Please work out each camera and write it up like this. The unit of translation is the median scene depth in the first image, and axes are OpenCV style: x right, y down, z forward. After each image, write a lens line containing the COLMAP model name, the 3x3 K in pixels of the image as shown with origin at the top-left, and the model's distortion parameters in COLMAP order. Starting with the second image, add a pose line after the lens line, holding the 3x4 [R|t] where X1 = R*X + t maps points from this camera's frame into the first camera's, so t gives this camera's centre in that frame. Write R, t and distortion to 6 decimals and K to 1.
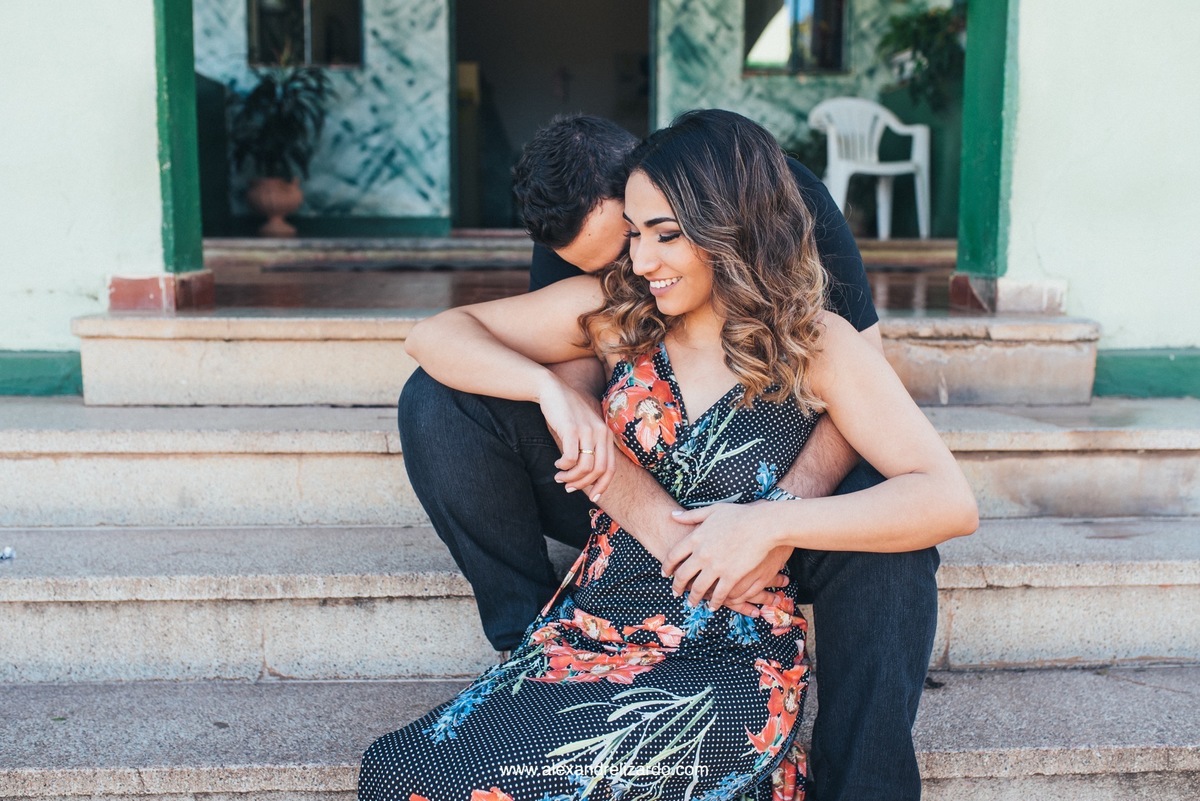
lens RADIAL K [[1224.2, 0, 600.0], [0, 1224.2, 400.5], [0, 0, 1]] dist [-0.026379, 0.008518]
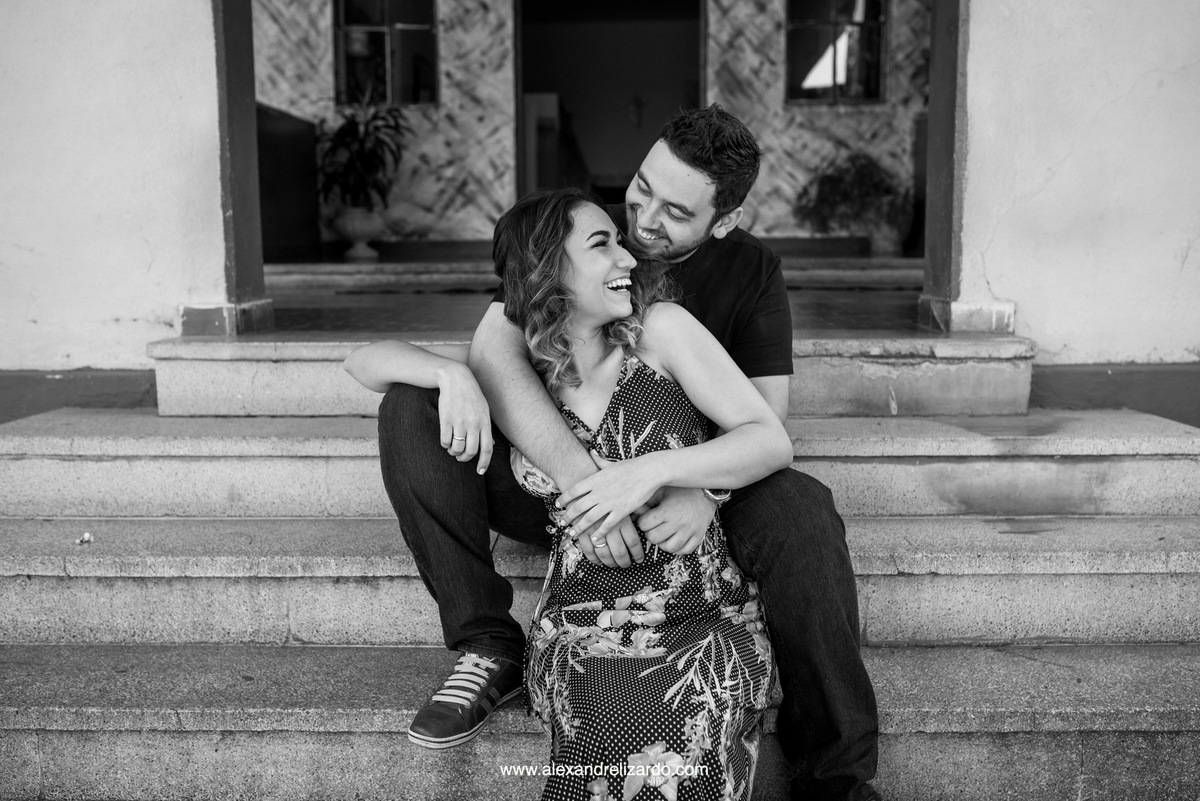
lens RADIAL K [[1159.9, 0, 600.0], [0, 1159.9, 400.5], [0, 0, 1]] dist [-0.026532, -0.001951]
pose [[0.997064, -0.000903, -0.076563, 0.095532], [0.000619, 0.999993, -0.003733, -0.006640], [0.076566, 0.003675, 0.997058, -0.096993]]
